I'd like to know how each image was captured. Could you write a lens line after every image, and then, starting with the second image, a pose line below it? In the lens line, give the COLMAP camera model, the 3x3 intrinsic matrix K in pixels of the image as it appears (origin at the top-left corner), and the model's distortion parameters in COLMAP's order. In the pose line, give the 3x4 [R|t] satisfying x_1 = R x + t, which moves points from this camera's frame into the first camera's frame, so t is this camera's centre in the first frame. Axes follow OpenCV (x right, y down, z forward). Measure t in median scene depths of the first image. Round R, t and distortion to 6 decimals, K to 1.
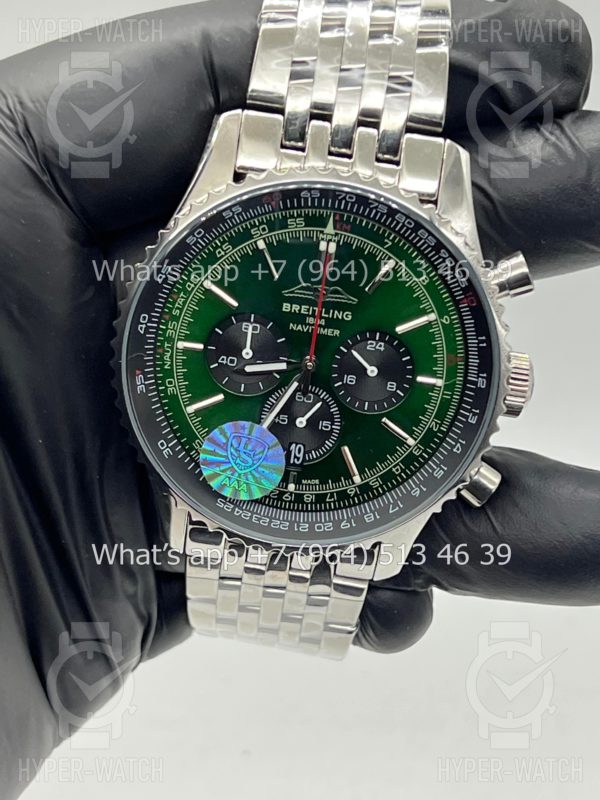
lens RADIAL K [[1919.6, 0, 297.8], [0, 1919.6, 400.2], [0, 0, 1]] dist [0.294643, 0.000000]
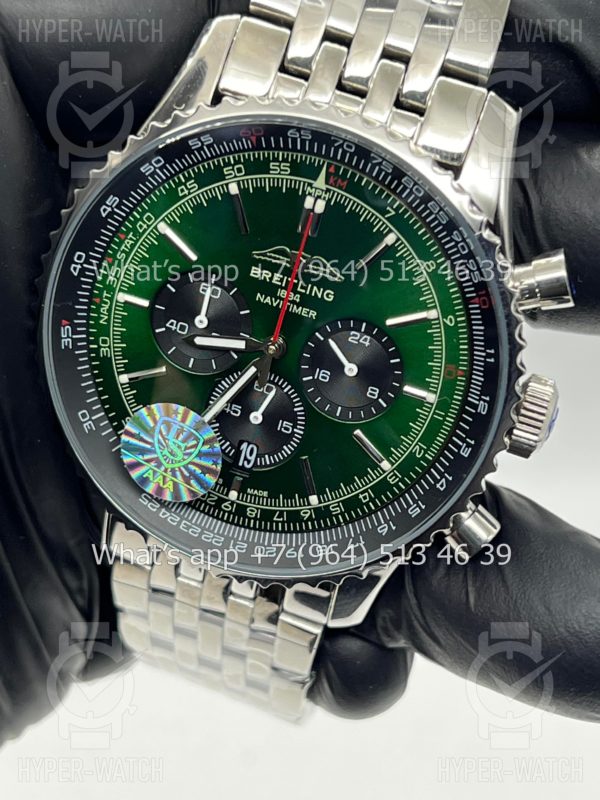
lens RADIAL K [[1919.6, 0, 298.9], [0, 1919.6, 399.0], [0, 0, 1]] dist [0.294643, 0.000000]
pose [[0.975278, 0.169287, -0.142037, 0.132801], [-0.166617, 0.985548, 0.030574, -0.023841], [0.145159, -0.006152, 0.989389, 0.213836]]
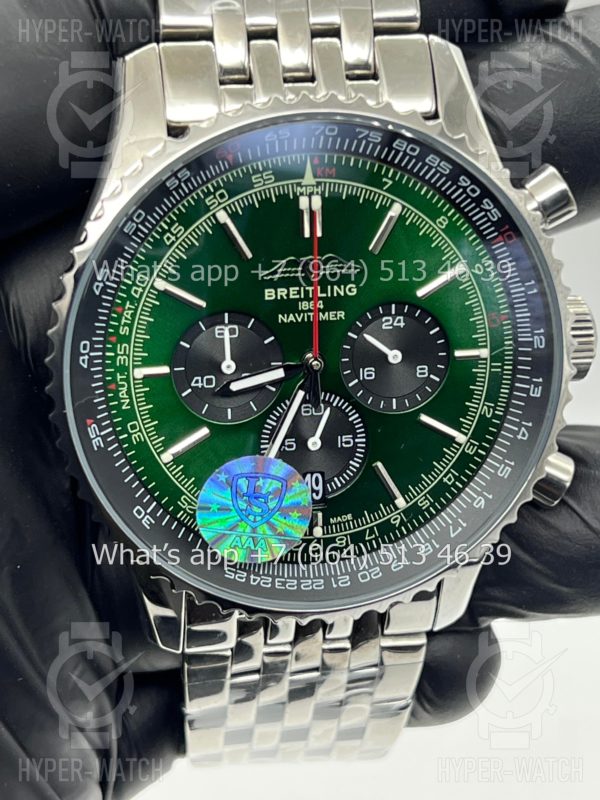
lens RADIAL K [[1919.6, 0, 301.6], [0, 1919.6, 395.0], [0, 0, 1]] dist [0.294643, 0.000000]
pose [[0.966302, -0.203369, 0.157805, -0.118439], [0.208737, 0.977805, -0.018045, 0.005649], [-0.150633, 0.050376, 0.987305, 0.264928]]
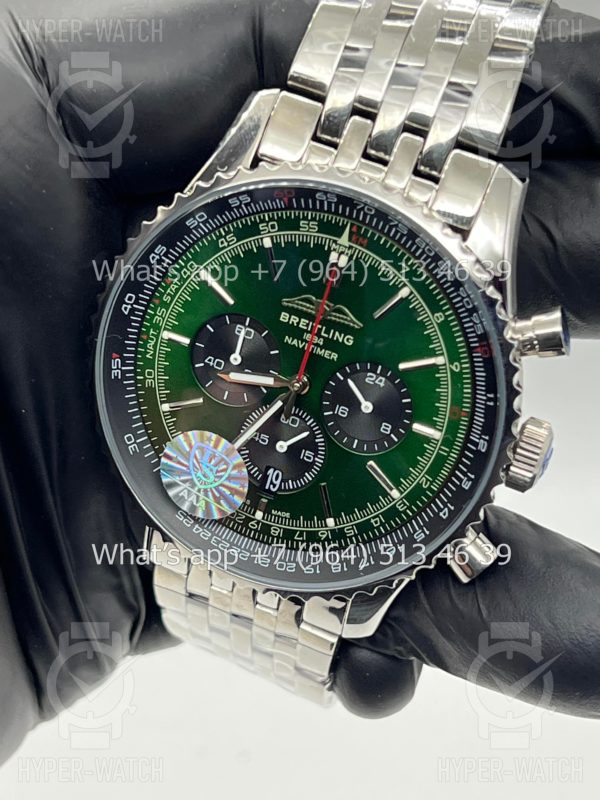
lens RADIAL K [[1919.6, 0, 296.0], [0, 1919.6, 403.0], [0, 0, 1]] dist [0.294643, 0.000000]
pose [[0.959900, 0.204008, -0.192283, 0.177703], [-0.201041, 0.978956, 0.035030, -0.041425], [0.195383, 0.005031, 0.980714, 0.126294]]
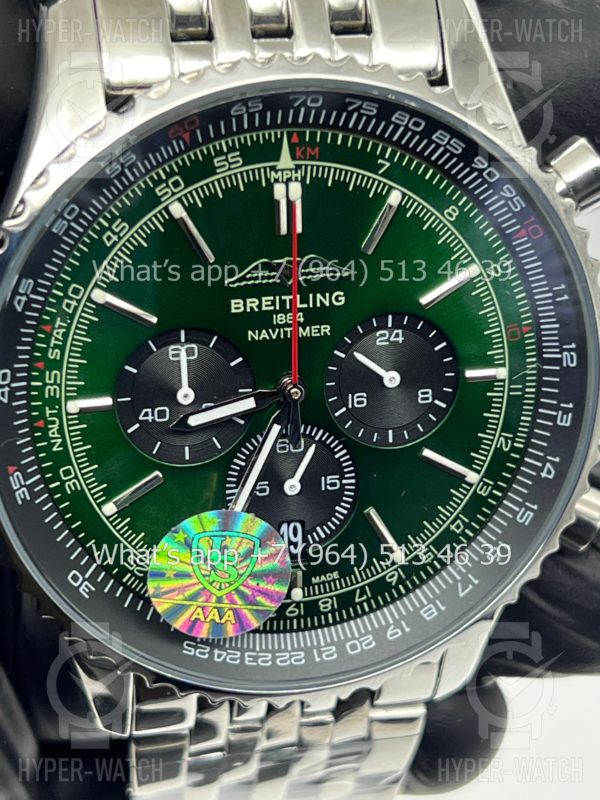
lens RADIAL K [[1919.6, 0, 296.9], [0, 1919.6, 397.8], [0, 0, 1]] dist [0.294643, 0.000000]
pose [[0.958923, -0.219893, 0.179201, -0.100078], [0.214484, 0.975484, 0.049270, -0.045685], [-0.185642, -0.008810, 0.982578, 0.411020]]
